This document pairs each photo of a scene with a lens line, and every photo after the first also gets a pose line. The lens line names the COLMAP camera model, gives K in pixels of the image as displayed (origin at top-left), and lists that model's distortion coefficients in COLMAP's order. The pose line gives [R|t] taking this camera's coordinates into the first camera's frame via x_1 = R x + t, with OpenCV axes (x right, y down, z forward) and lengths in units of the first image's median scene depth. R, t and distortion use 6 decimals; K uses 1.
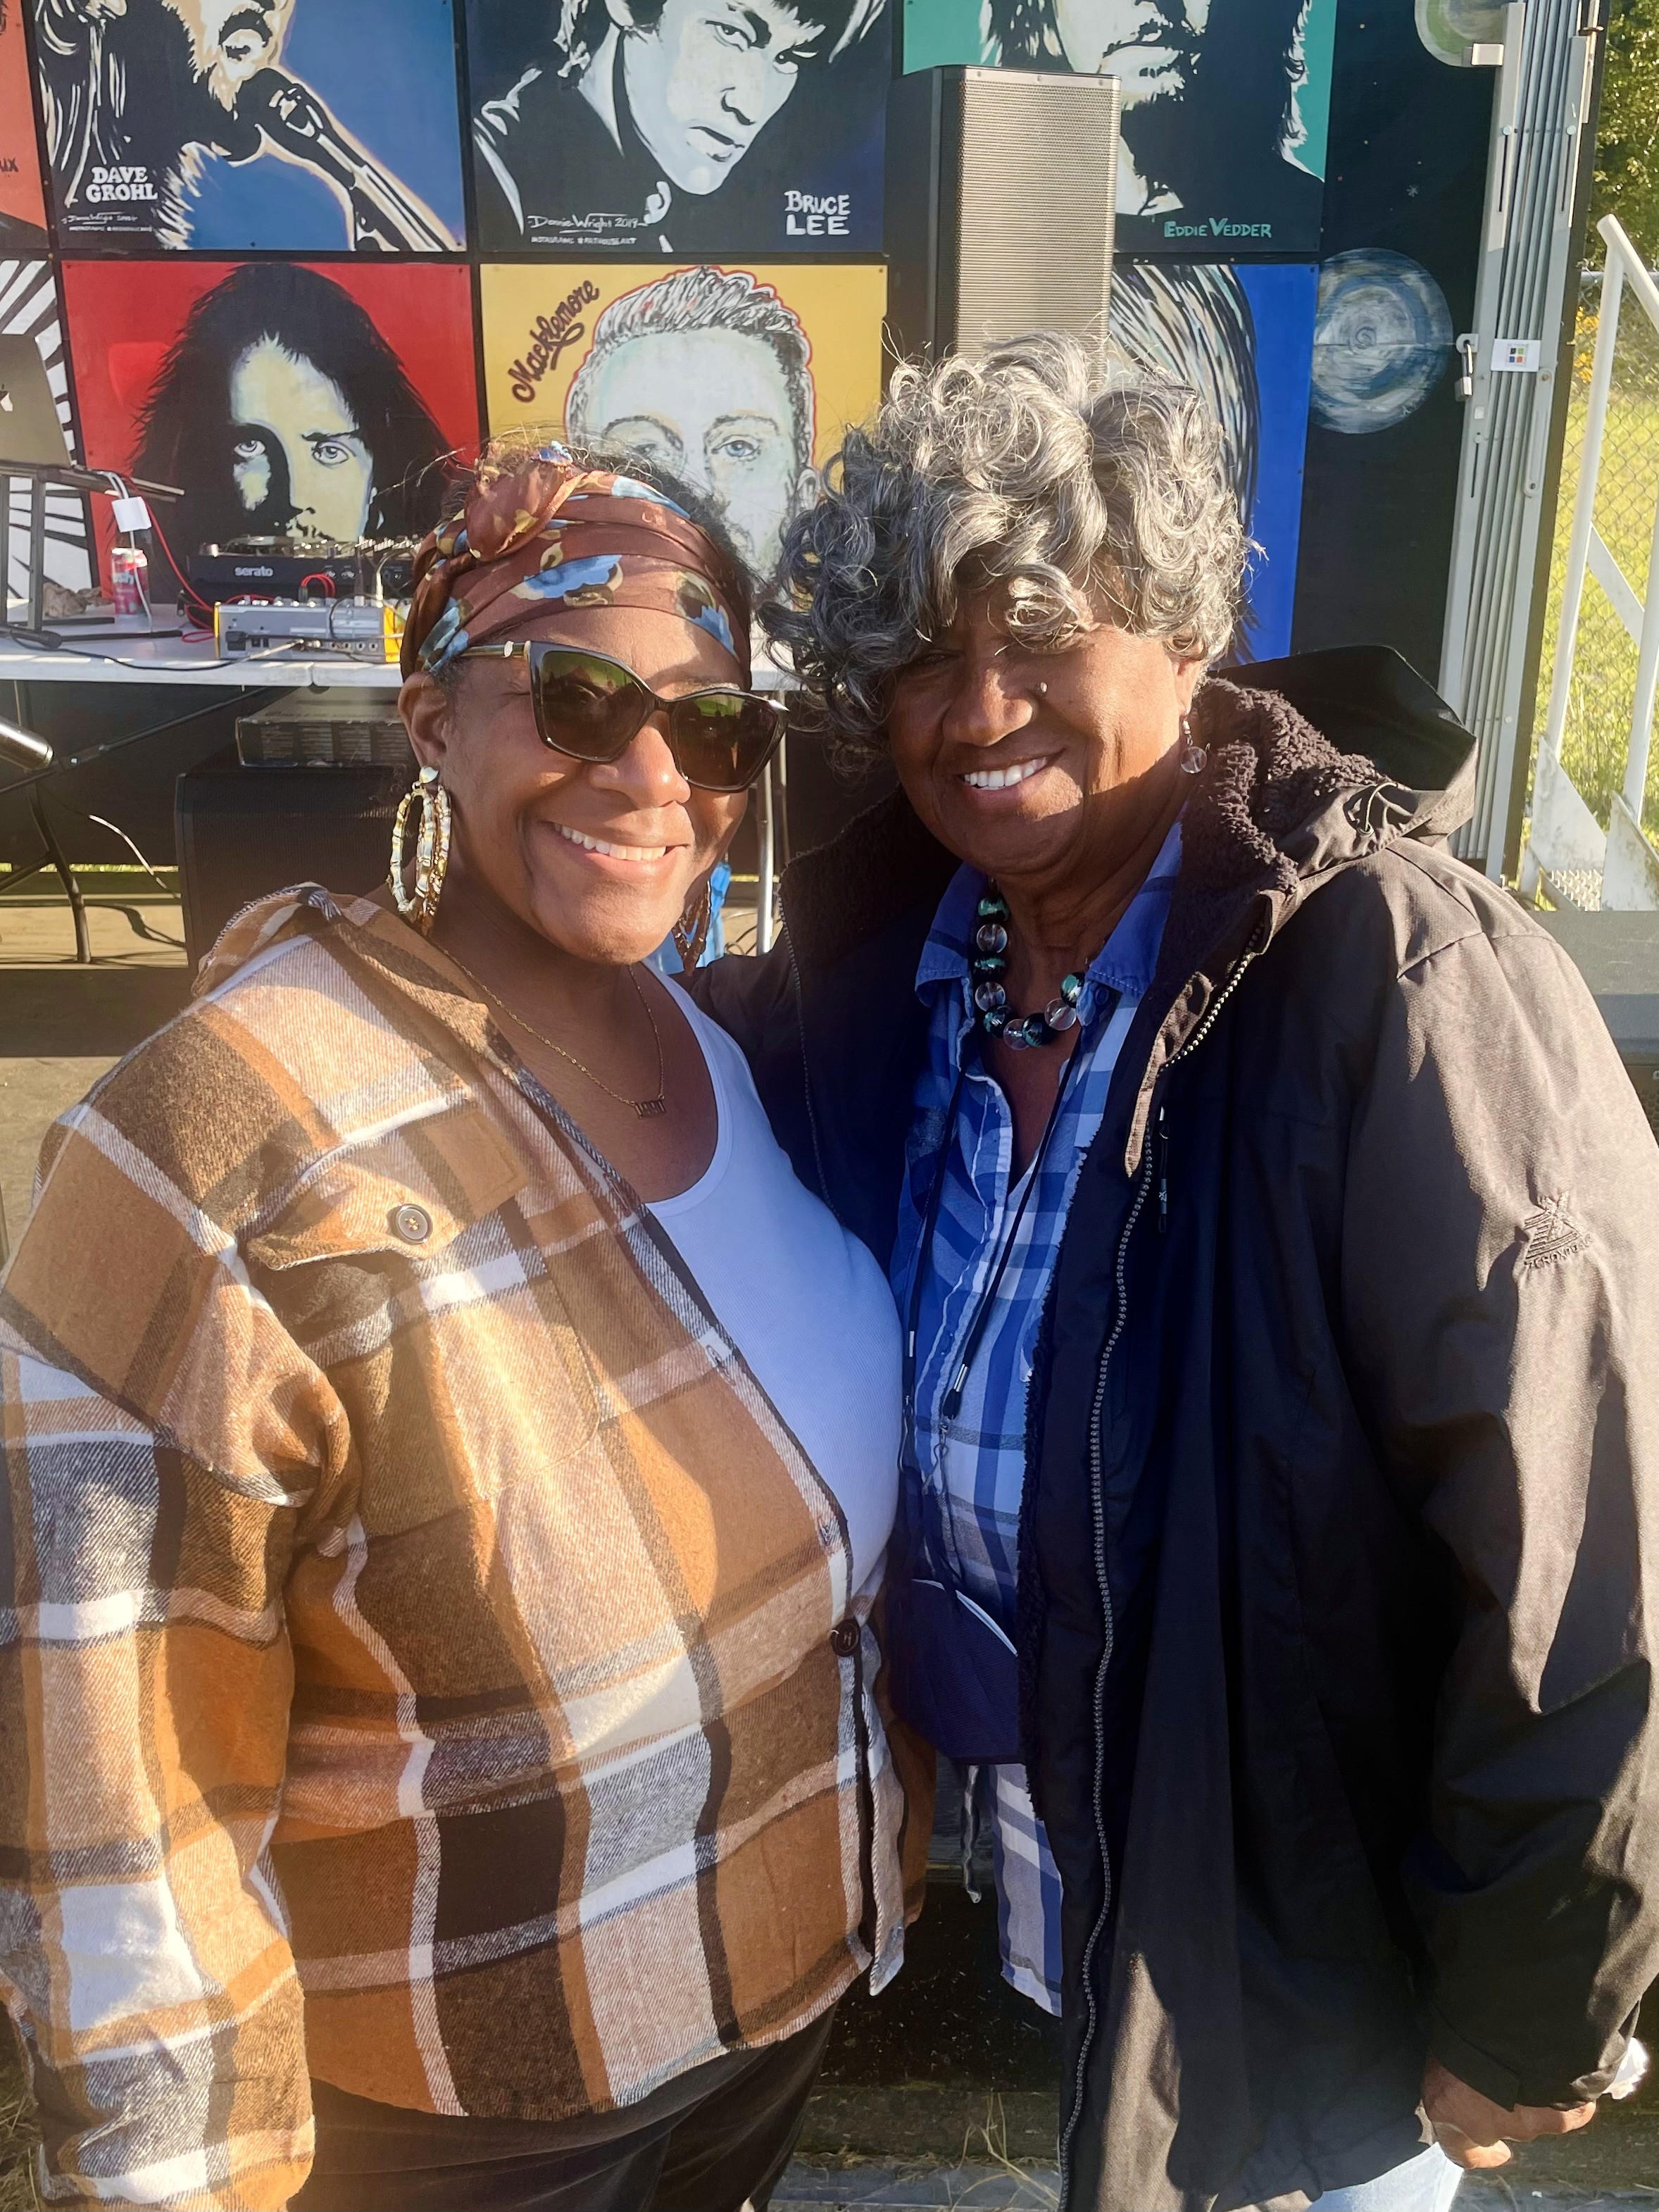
lens RADIAL K [[2139.1, 0, 858.8], [0, 2139.1, 1100.0], [0, 0, 1]] dist [0.073180, -0.091540]
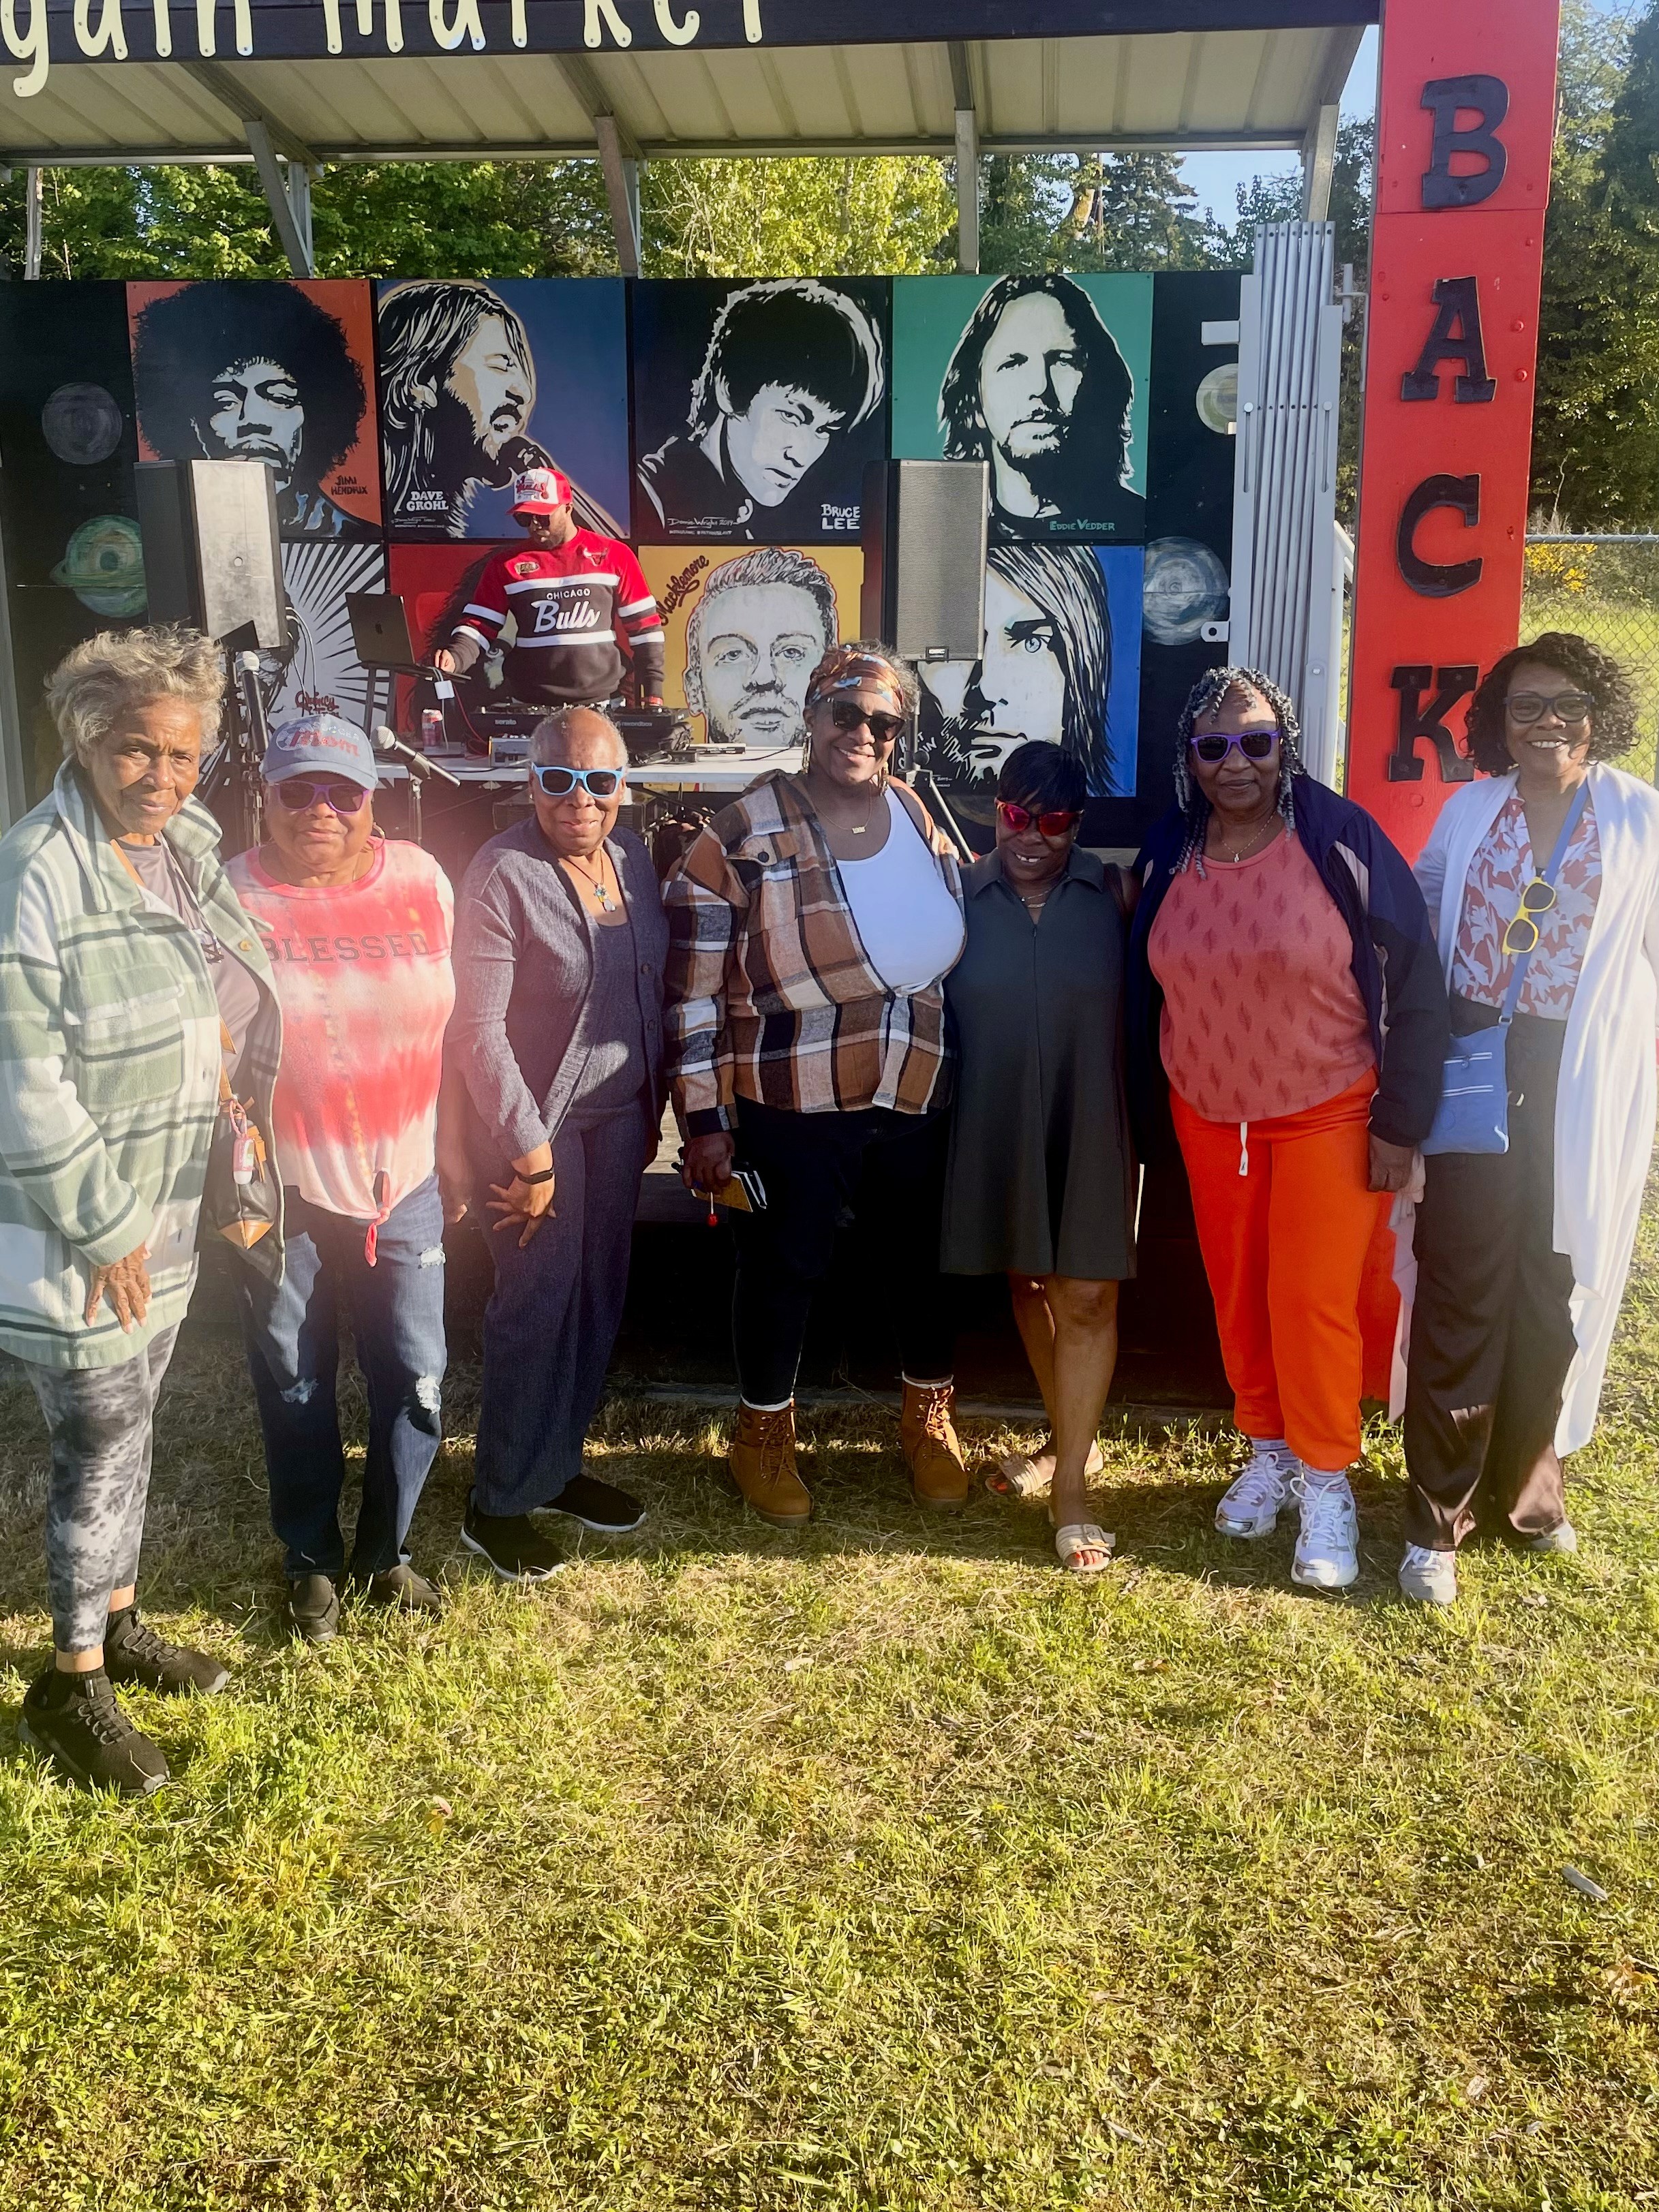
lens RADIAL K [[1990.2, 0, 831.9], [0, 1990.2, 948.1], [0, 0, 1]] dist [0.126866, -0.261887]
pose [[0.998136, 0.010607, -0.060098, 0.070083], [-0.019153, 0.989472, -0.143454, 0.138651], [0.057944, 0.144338, 0.987830, -0.472799]]
